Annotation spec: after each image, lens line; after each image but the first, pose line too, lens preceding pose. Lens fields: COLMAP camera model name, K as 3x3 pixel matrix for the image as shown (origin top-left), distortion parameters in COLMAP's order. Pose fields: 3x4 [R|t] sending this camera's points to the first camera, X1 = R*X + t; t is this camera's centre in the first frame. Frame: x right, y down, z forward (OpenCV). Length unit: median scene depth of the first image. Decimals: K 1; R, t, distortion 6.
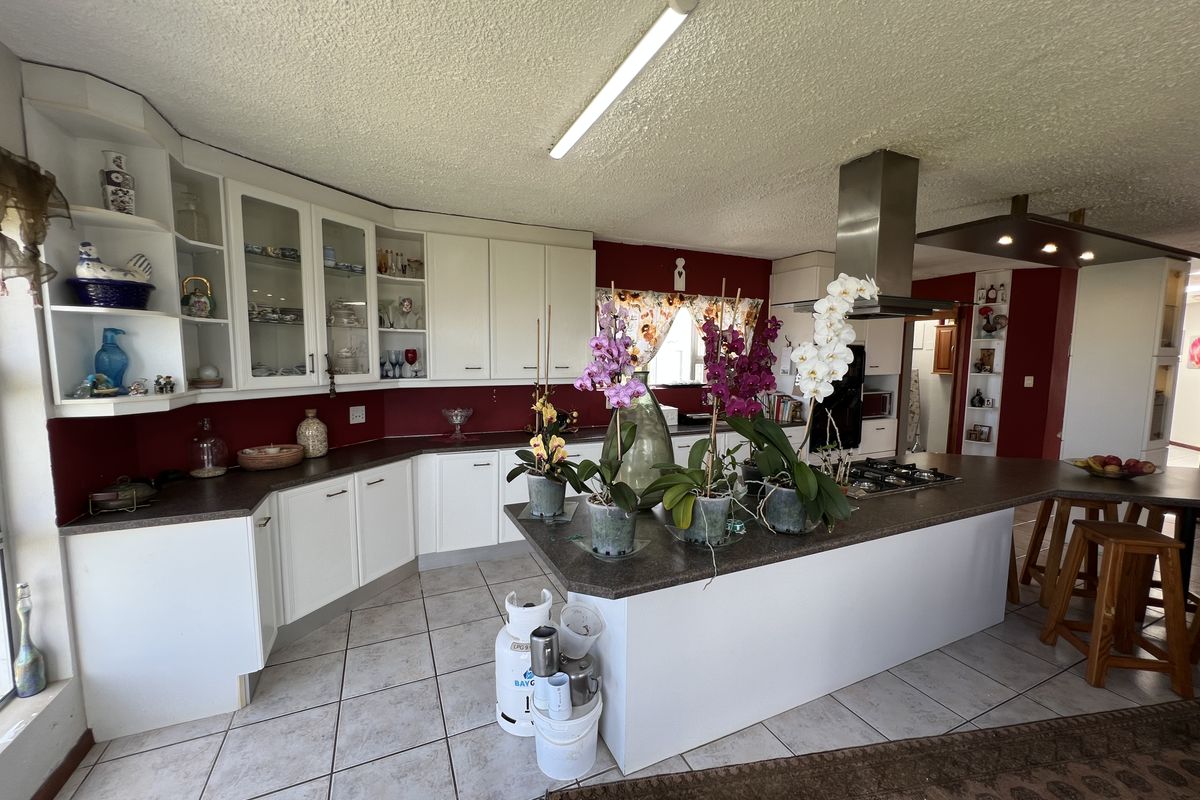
lens RADIAL K [[471.9, 0, 599.1], [0, 471.9, 401.2], [0, 0, 1]] dist [0.001998, 0.000018]
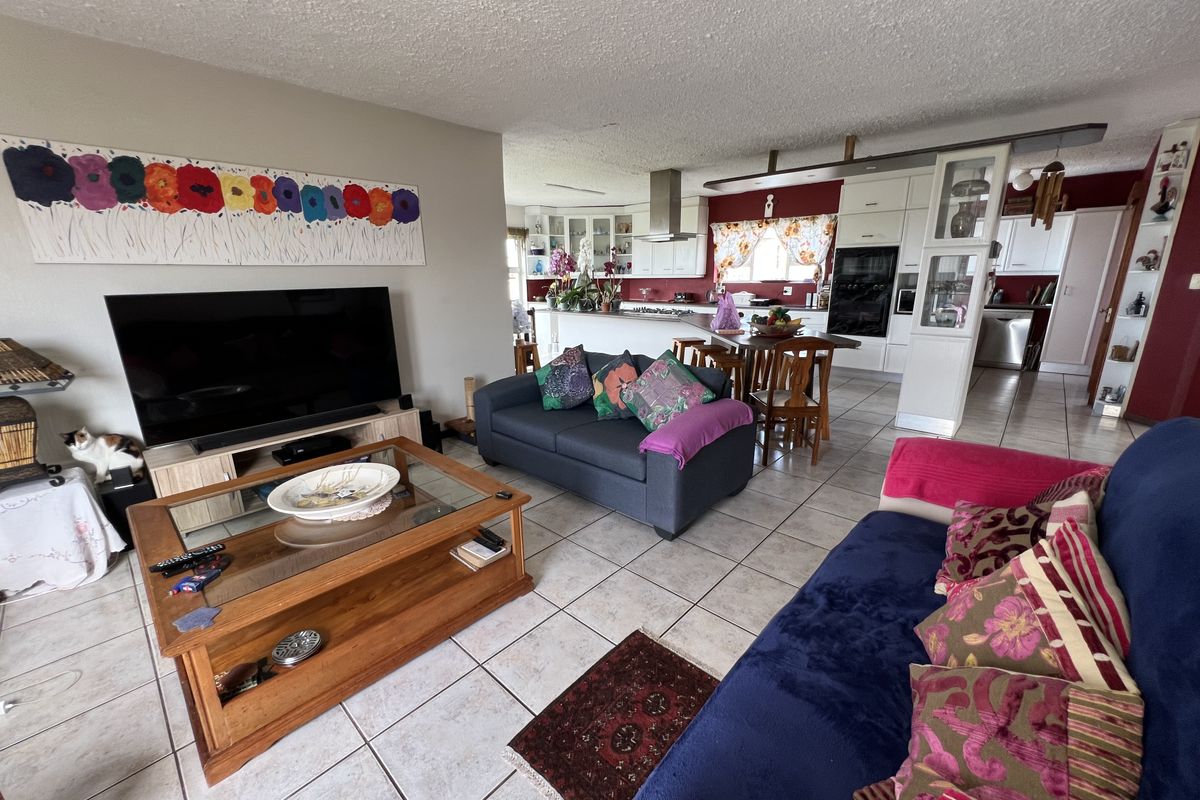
lens RADIAL K [[471.9, 0, 598.9], [0, 471.9, 398.9], [0, 0, 1]] dist [0.001998, 0.000018]
pose [[0.390669, 0.228336, -0.891762, 1.562362], [-0.075751, 0.973437, 0.216063, 0.054409], [0.917409, -0.016857, 0.397589, -0.131379]]
